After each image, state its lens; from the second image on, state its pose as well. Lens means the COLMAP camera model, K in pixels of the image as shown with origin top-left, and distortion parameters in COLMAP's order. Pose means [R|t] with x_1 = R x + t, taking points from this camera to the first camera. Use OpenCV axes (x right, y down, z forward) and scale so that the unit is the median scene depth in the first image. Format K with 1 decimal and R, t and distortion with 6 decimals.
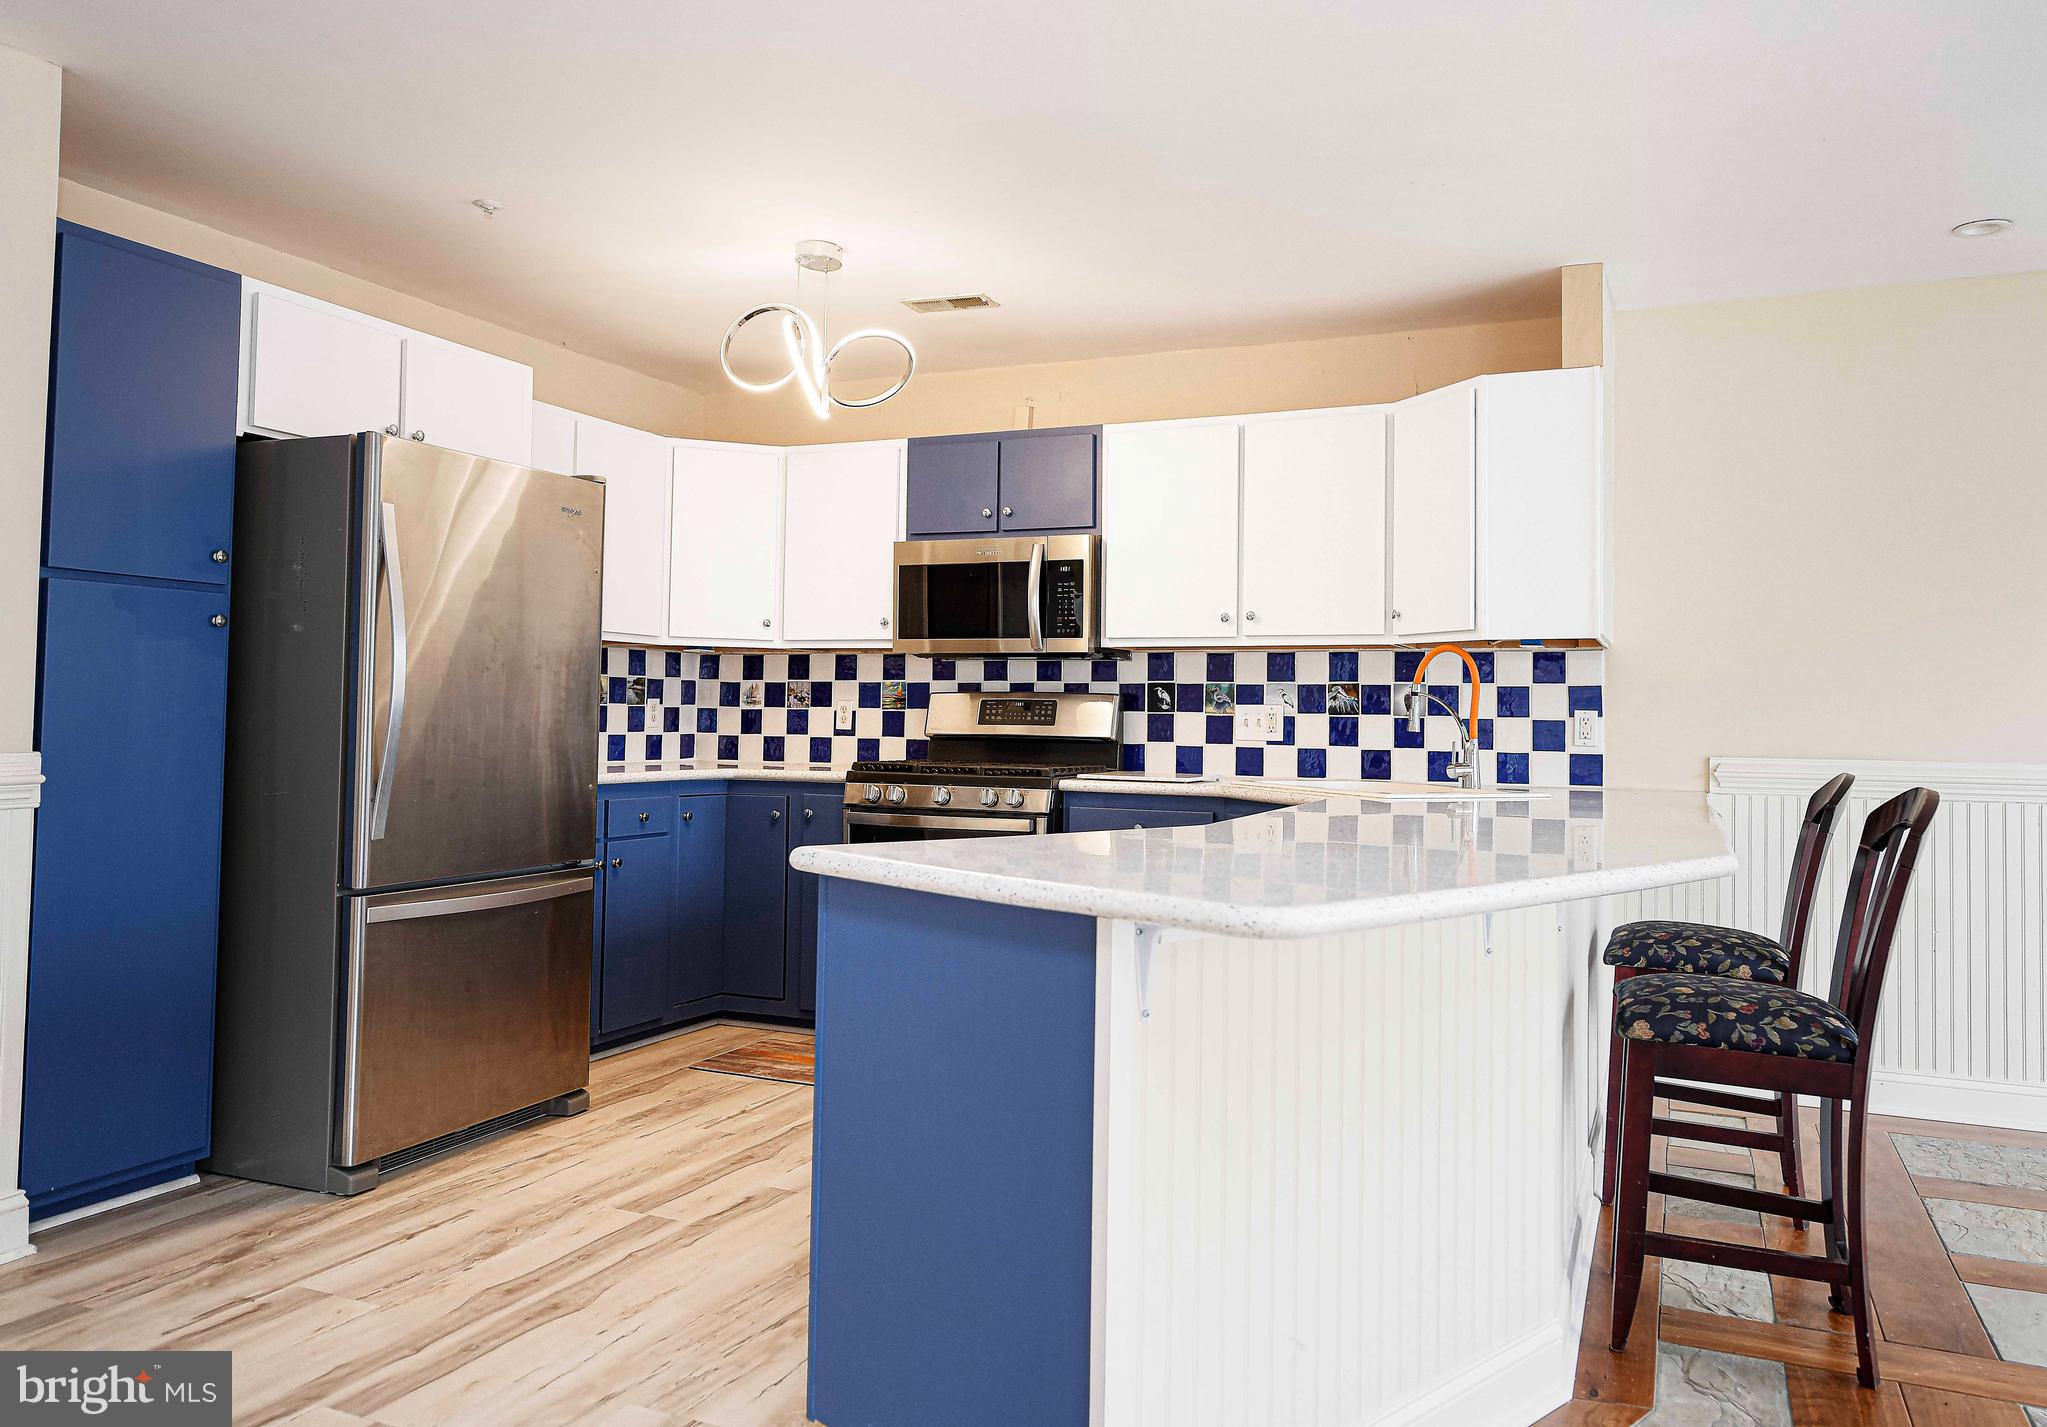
lens RADIAL K [[1455.2, 0, 1058.9], [0, 1455.2, 680.7], [0, 0, 1]] dist [0.001819, 0.000532]
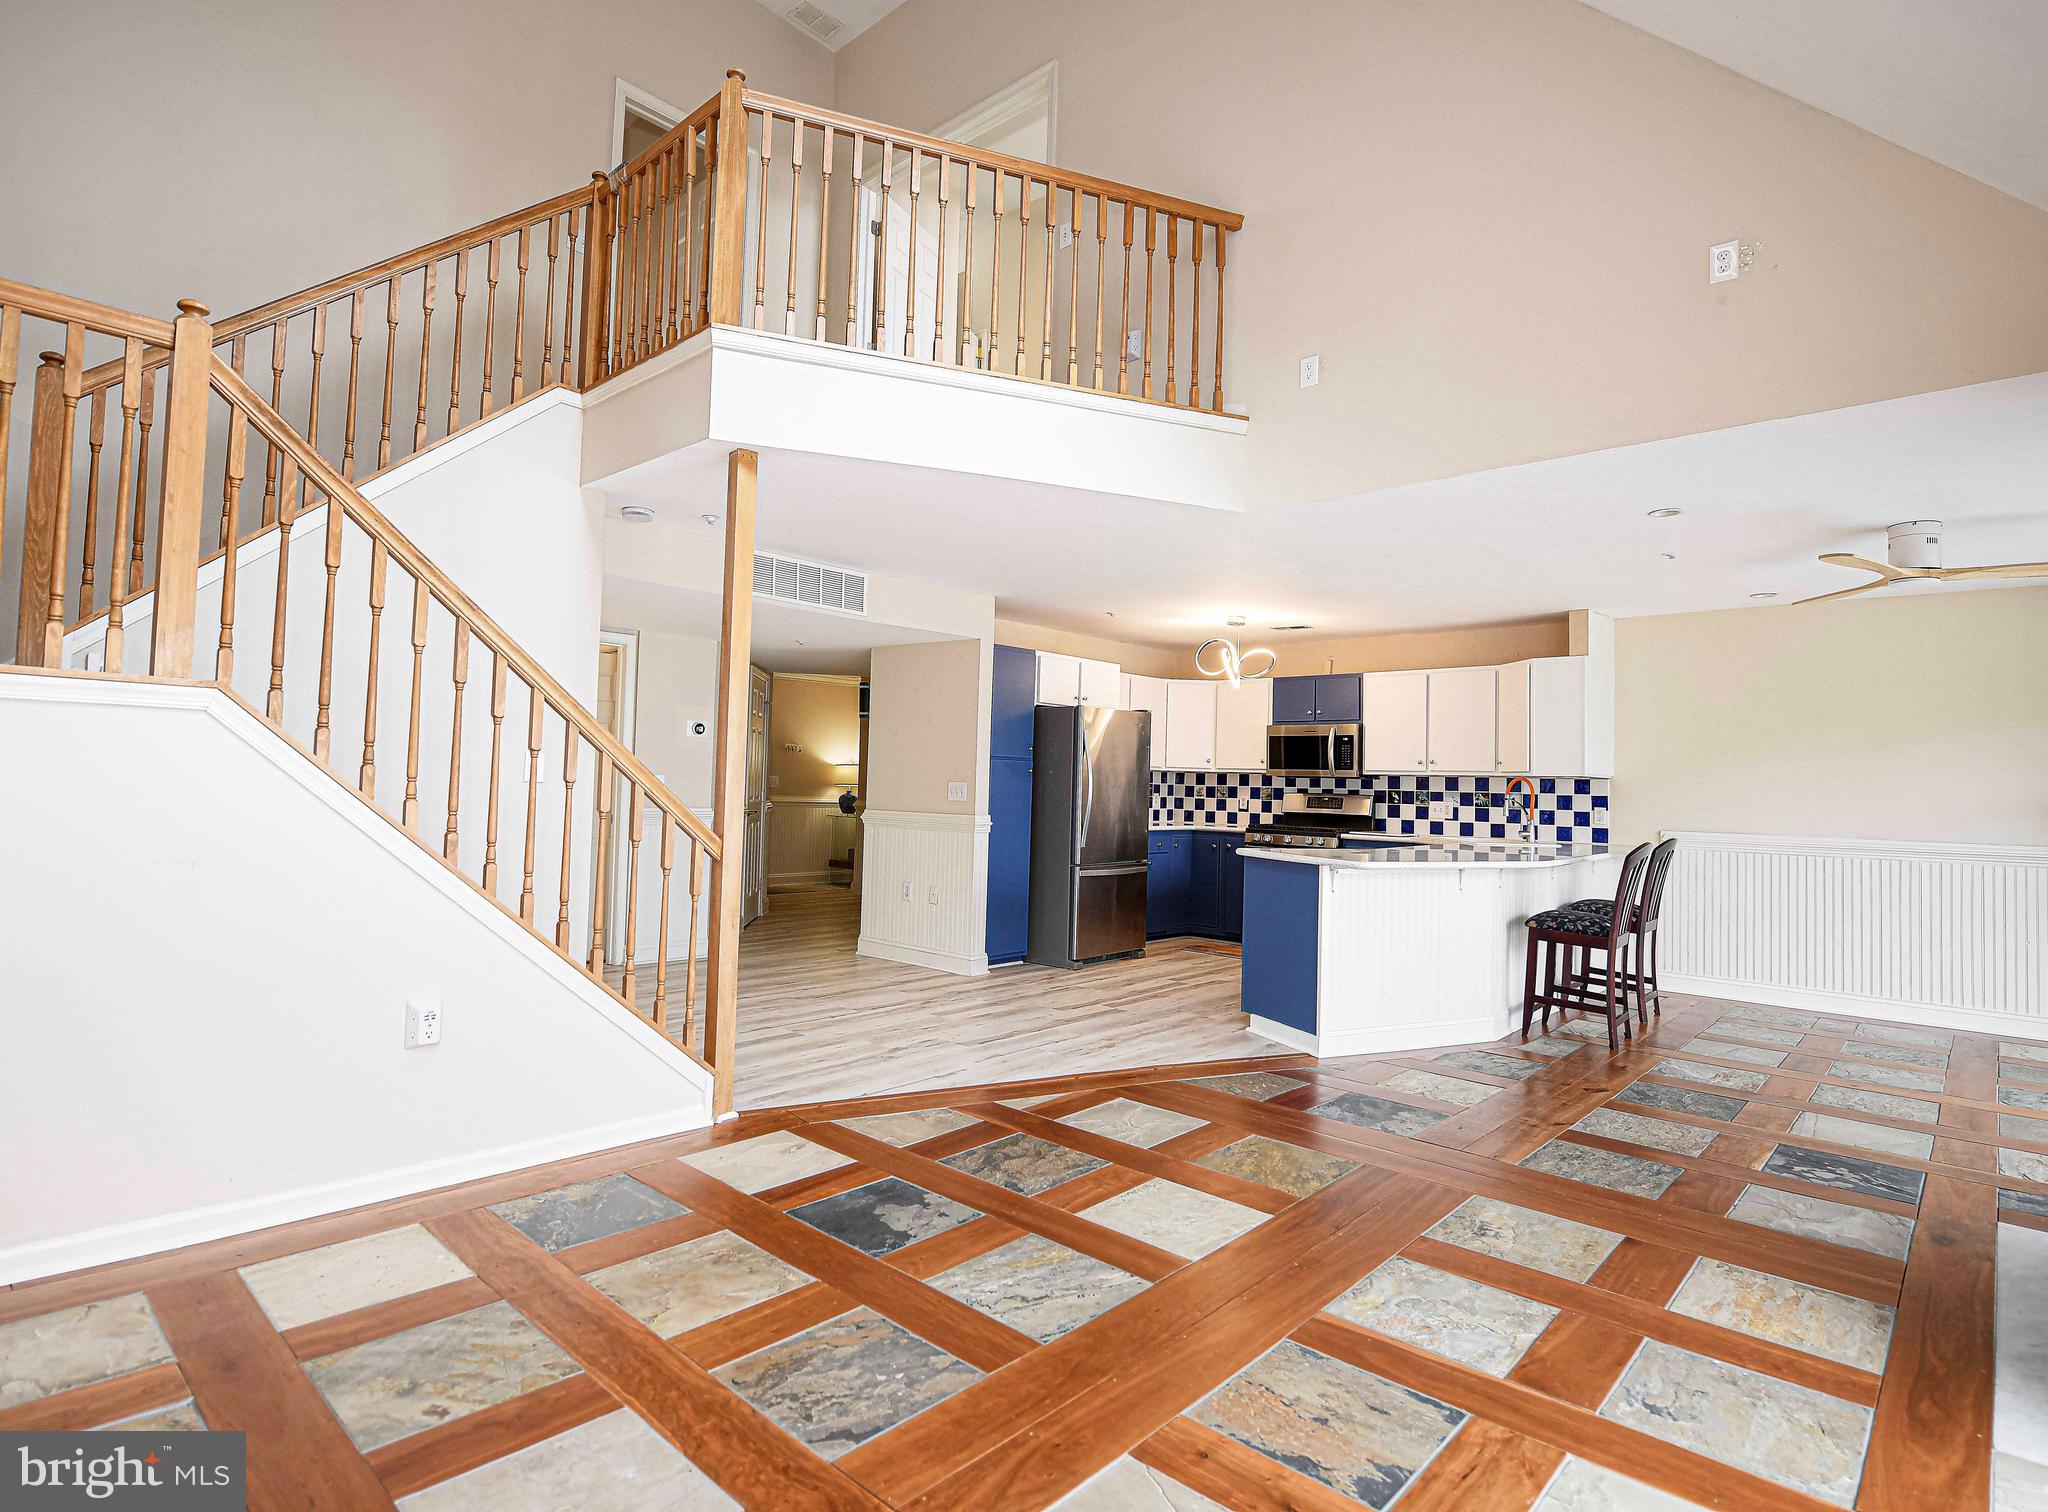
lens RADIAL K [[1065.1, 0, 1010.2], [0, 1065.1, 748.0], [0, 0, 1]] dist [-0.004035, -0.003025]
pose [[0.939922, -0.001036, -0.341389, 0.085707], [-0.004102, 0.999889, -0.014328, -0.041788], [0.341366, 0.014867, 0.939813, -0.773116]]
